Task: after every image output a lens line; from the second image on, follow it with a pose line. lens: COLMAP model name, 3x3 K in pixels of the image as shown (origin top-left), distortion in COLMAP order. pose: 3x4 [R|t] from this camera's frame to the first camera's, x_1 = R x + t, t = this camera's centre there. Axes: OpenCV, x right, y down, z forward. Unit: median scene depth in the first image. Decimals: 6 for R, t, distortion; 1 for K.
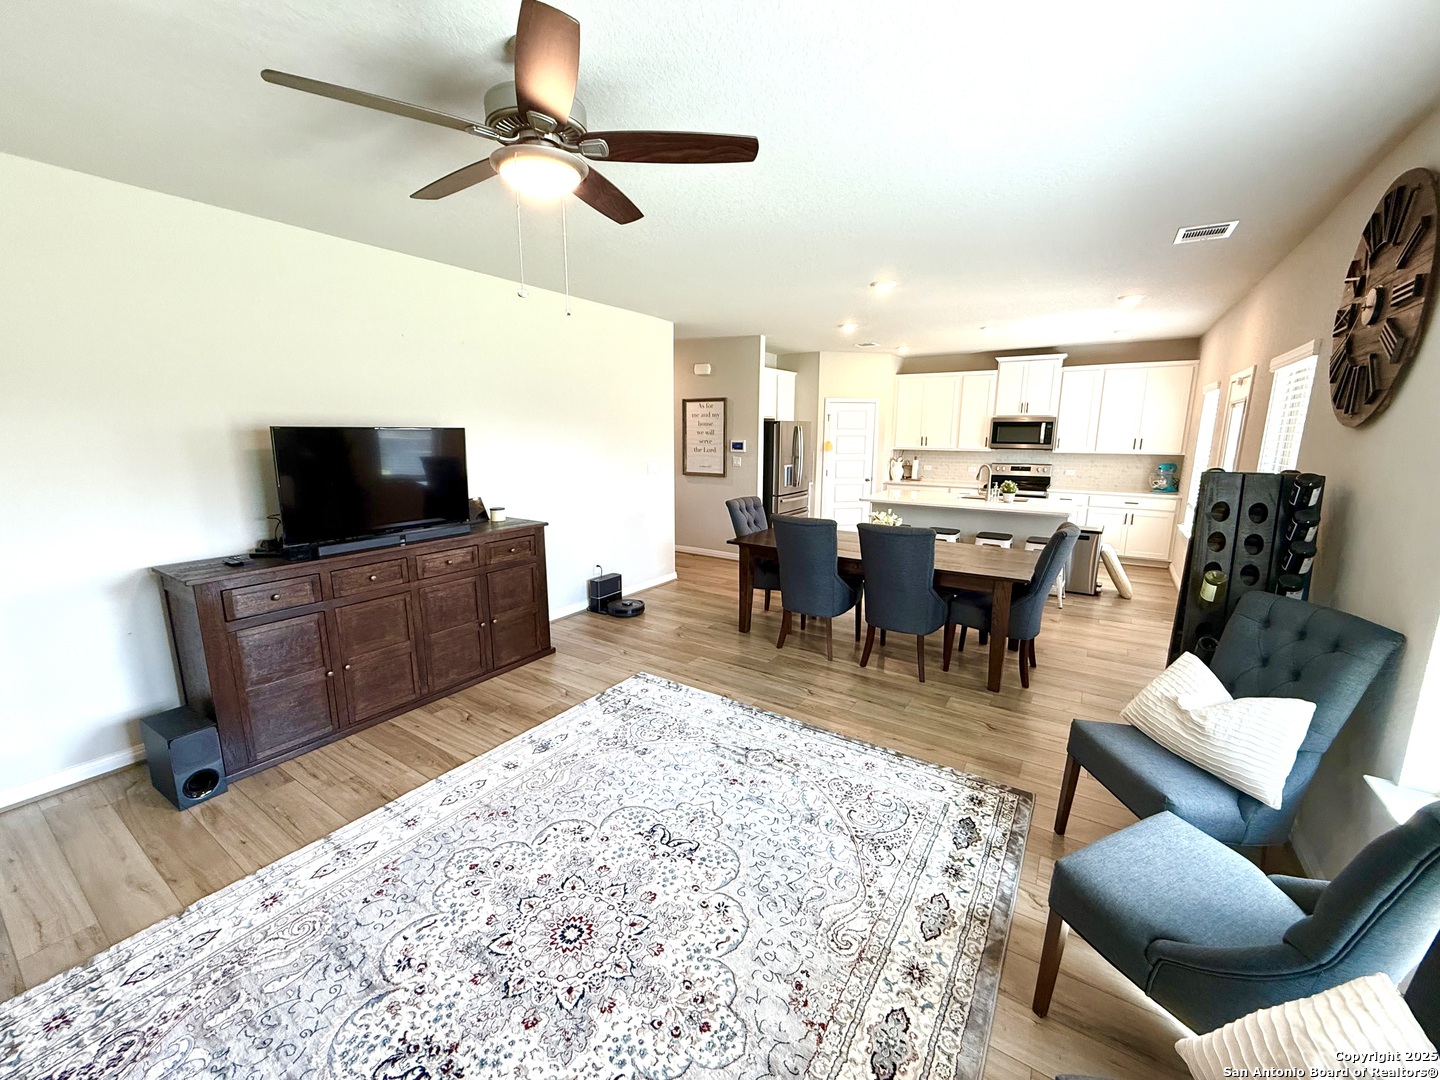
lens RADIAL K [[574.0, 0, 714.1], [0, 574.0, 532.2], [0, 0, 1]] dist [-0.000584, 0.000176]
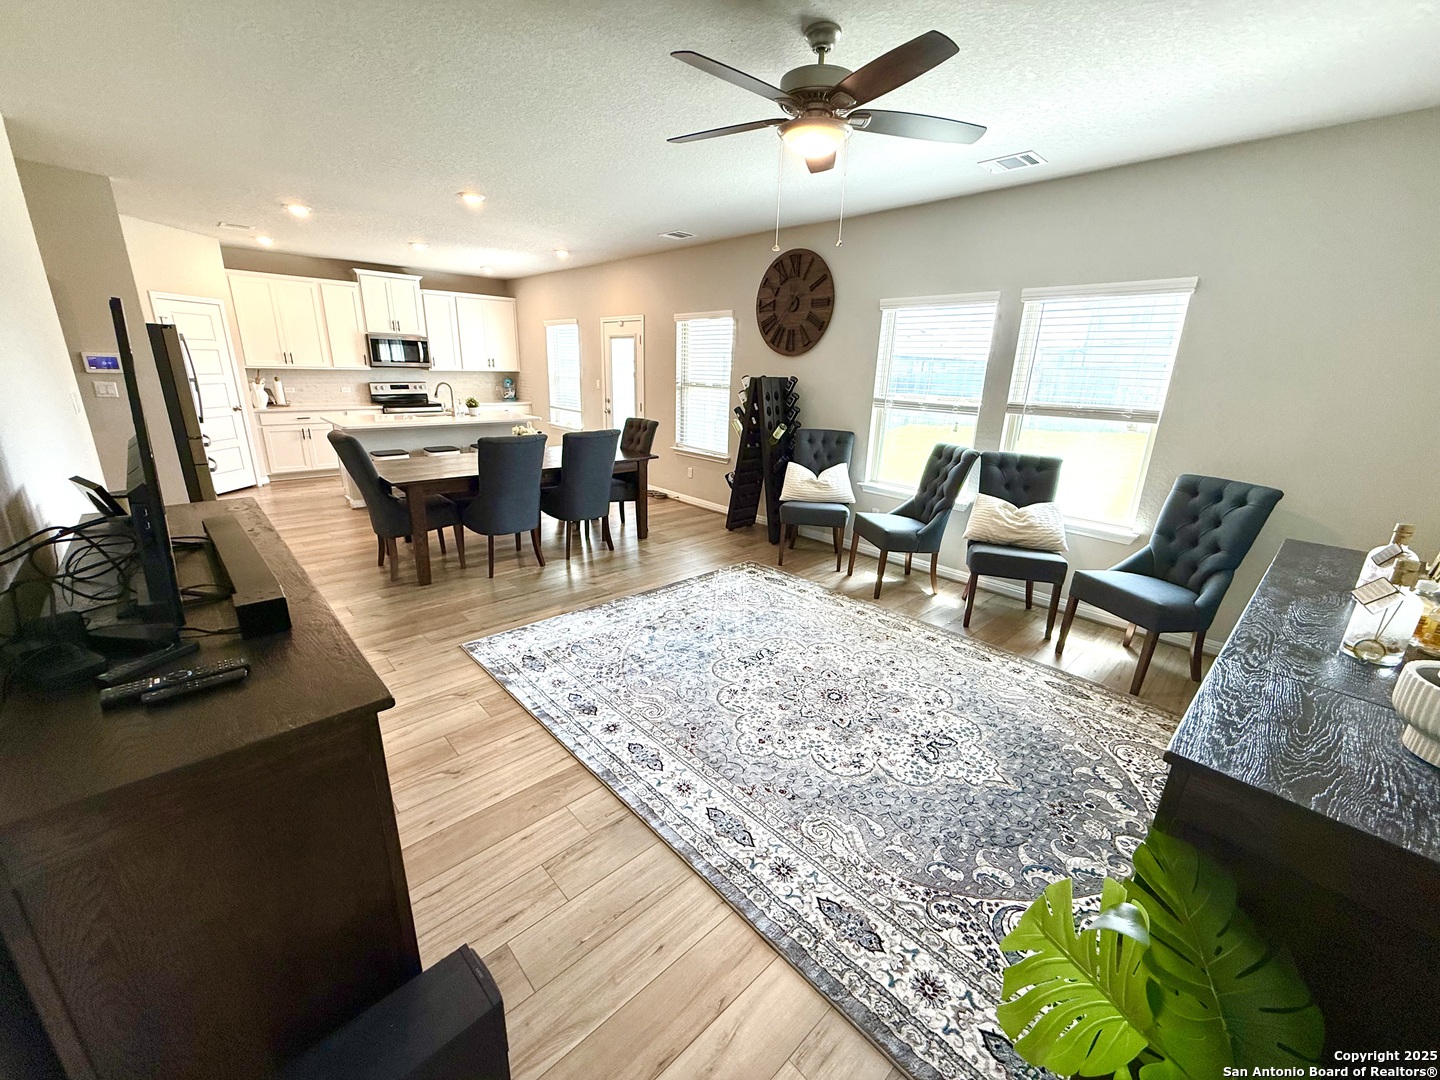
lens RADIAL K [[574.0, 0, 715.4], [0, 574.0, 539.2], [0, 0, 1]] dist [-0.000584, 0.000176]
pose [[0.228818, -0.281392, 0.931912, -0.422026], [0.143641, 0.956591, 0.253575, -0.032441], [-0.962813, 0.075838, 0.259304, 0.230381]]
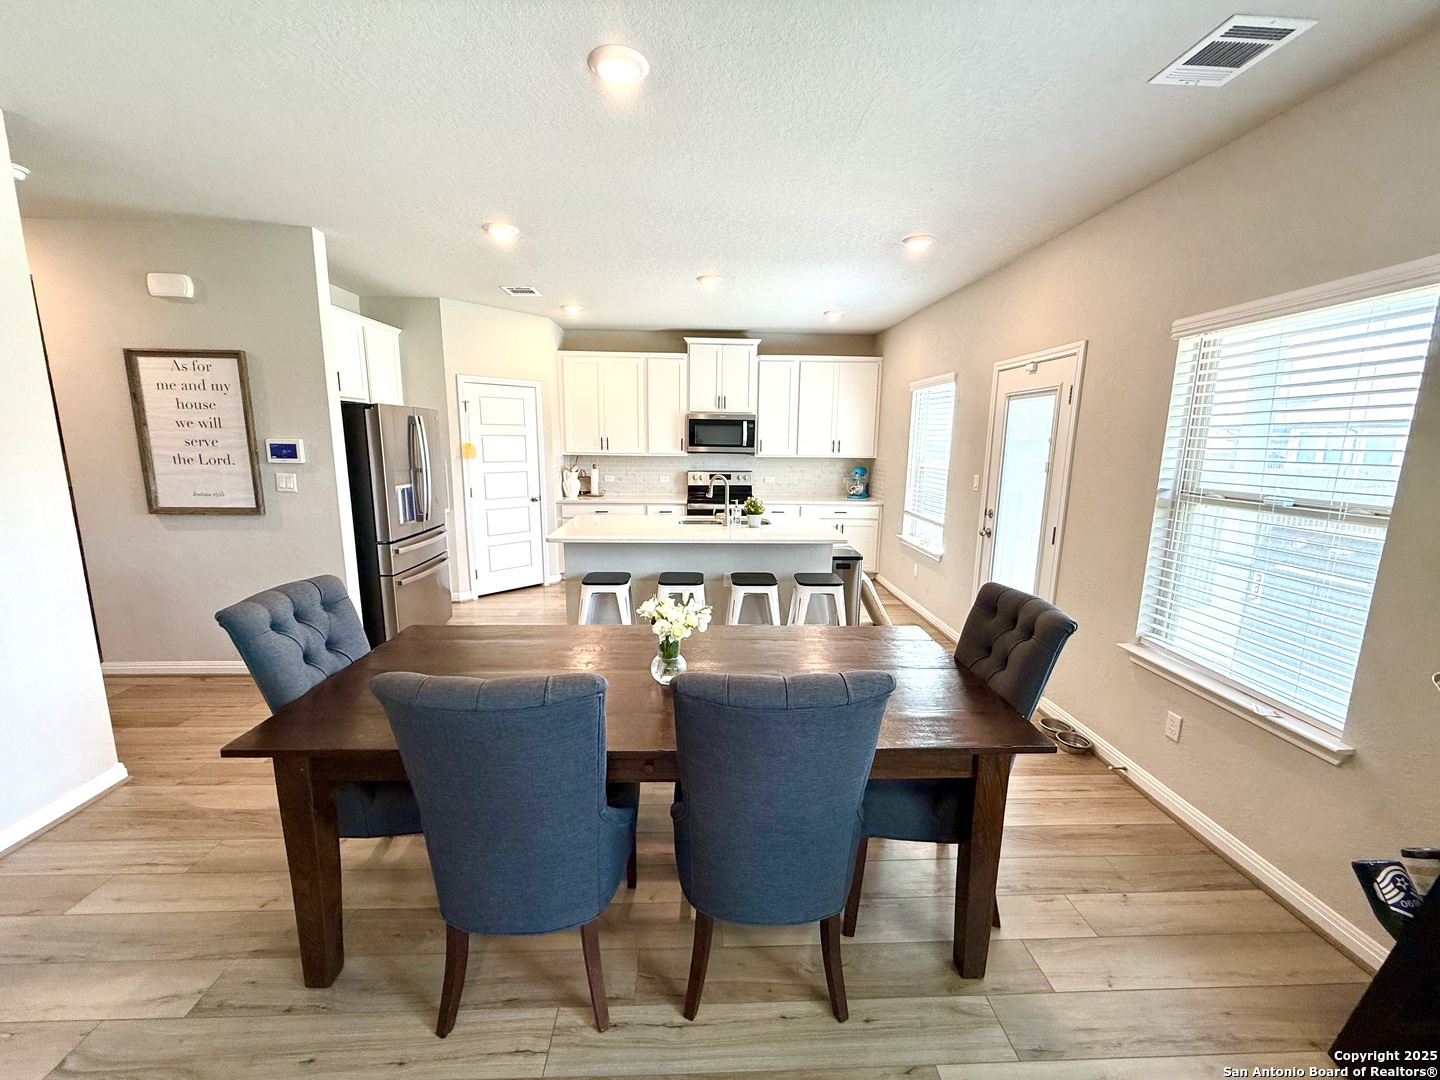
lens RADIAL K [[574.0, 0, 718.4], [0, 574.0, 540.6], [0, 0, 1]] dist [-0.000584, 0.000176]
pose [[0.804479, -0.097084, 0.585994, 0.044641], [0.094386, 0.994911, 0.035254, -0.055058], [-0.586435, 0.026948, 0.809548, 0.377673]]
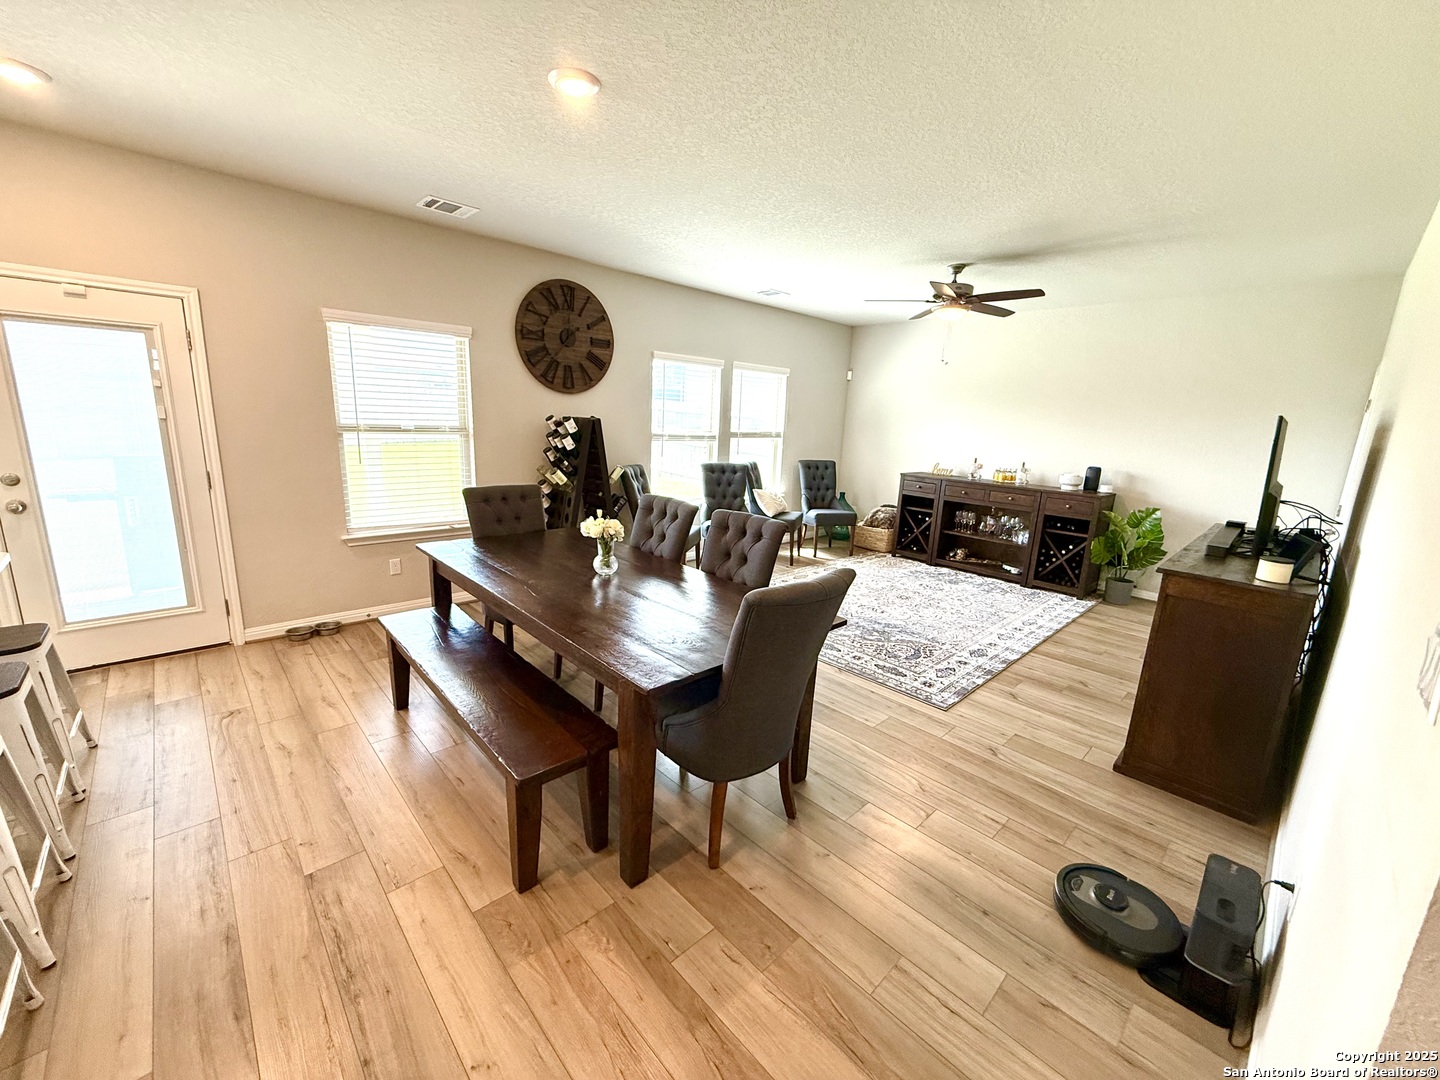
lens RADIAL K [[574.0, 0, 716.4], [0, 574.0, 537.8], [0, 0, 1]] dist [-0.000584, 0.000176]
pose [[-0.975006, -0.091587, 0.202421, 0.025330], [-0.009426, 0.927312, 0.374170, -0.152663], [-0.221977, 0.362910, -0.904999, 0.938369]]
